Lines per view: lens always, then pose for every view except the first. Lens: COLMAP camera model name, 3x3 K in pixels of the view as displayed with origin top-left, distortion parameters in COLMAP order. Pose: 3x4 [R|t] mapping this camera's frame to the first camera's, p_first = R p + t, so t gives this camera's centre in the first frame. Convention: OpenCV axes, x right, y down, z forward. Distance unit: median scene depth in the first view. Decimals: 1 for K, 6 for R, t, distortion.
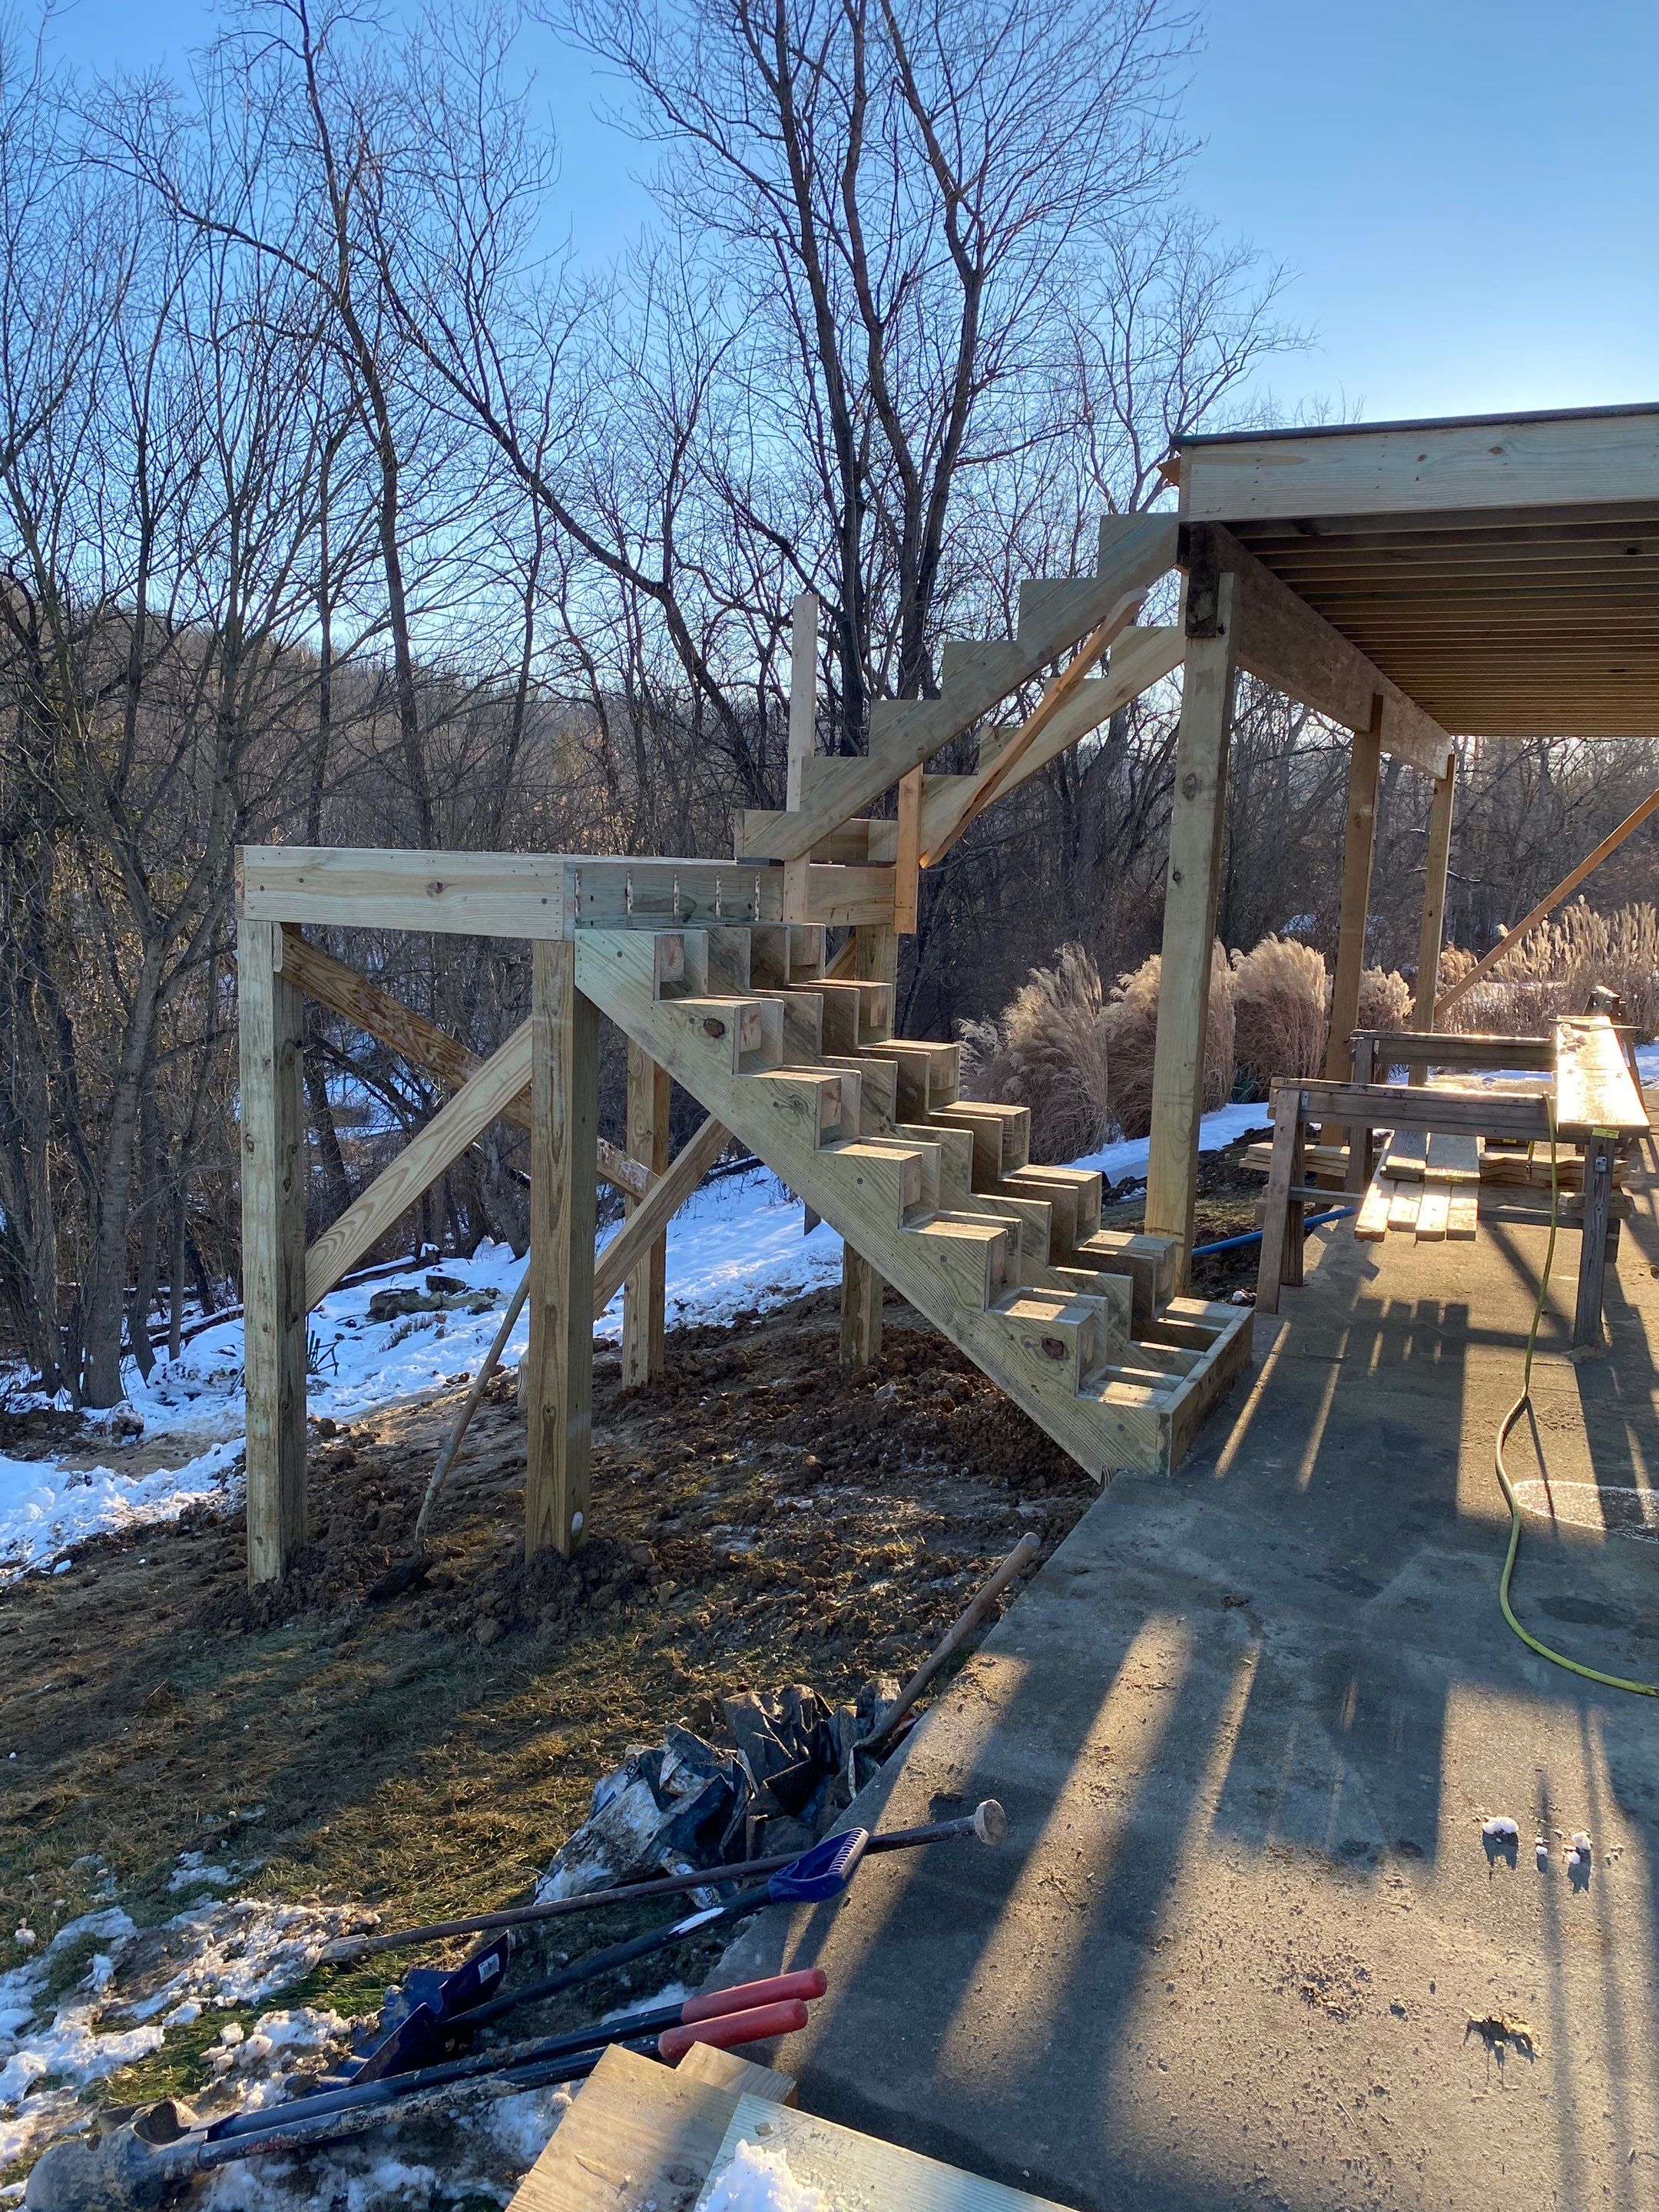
lens RADIAL K [[1685.9, 0, 835.8], [0, 1685.9, 1106.1], [0, 0, 1]] dist [0.024966, 0.003860]
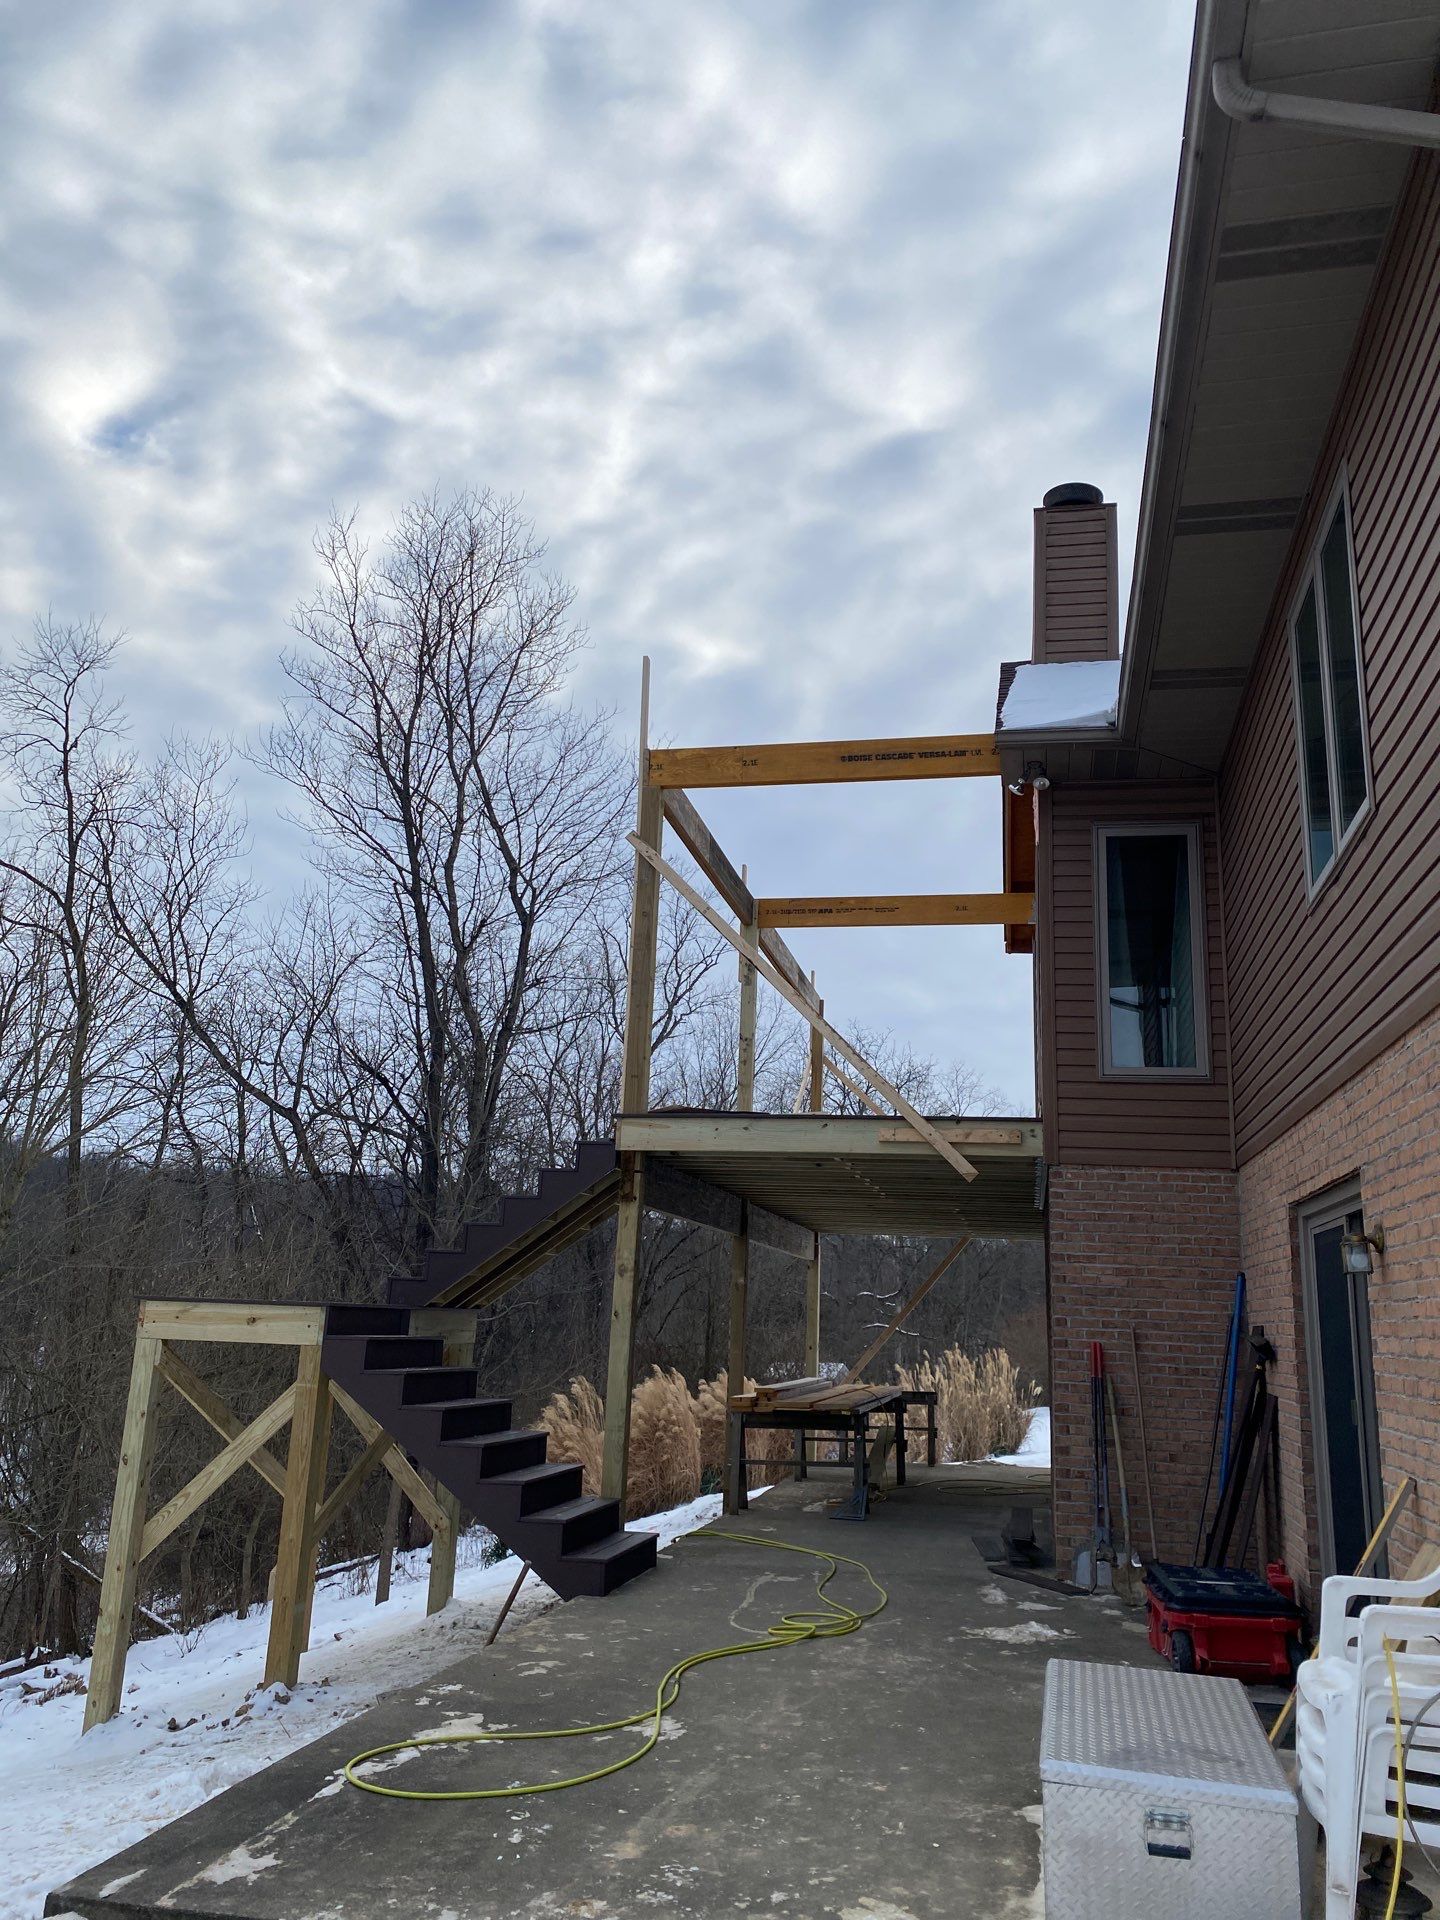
lens RADIAL K [[1463.4, 0, 751.8], [0, 1463.4, 913.9], [0, 0, 1]] dist [0.024966, 0.003860]
pose [[0.972924, 0.058695, 0.223549, -0.016479], [0.036535, 0.915999, -0.399514, 0.033951], [-0.228220, 0.396864, 0.889052, -0.202737]]
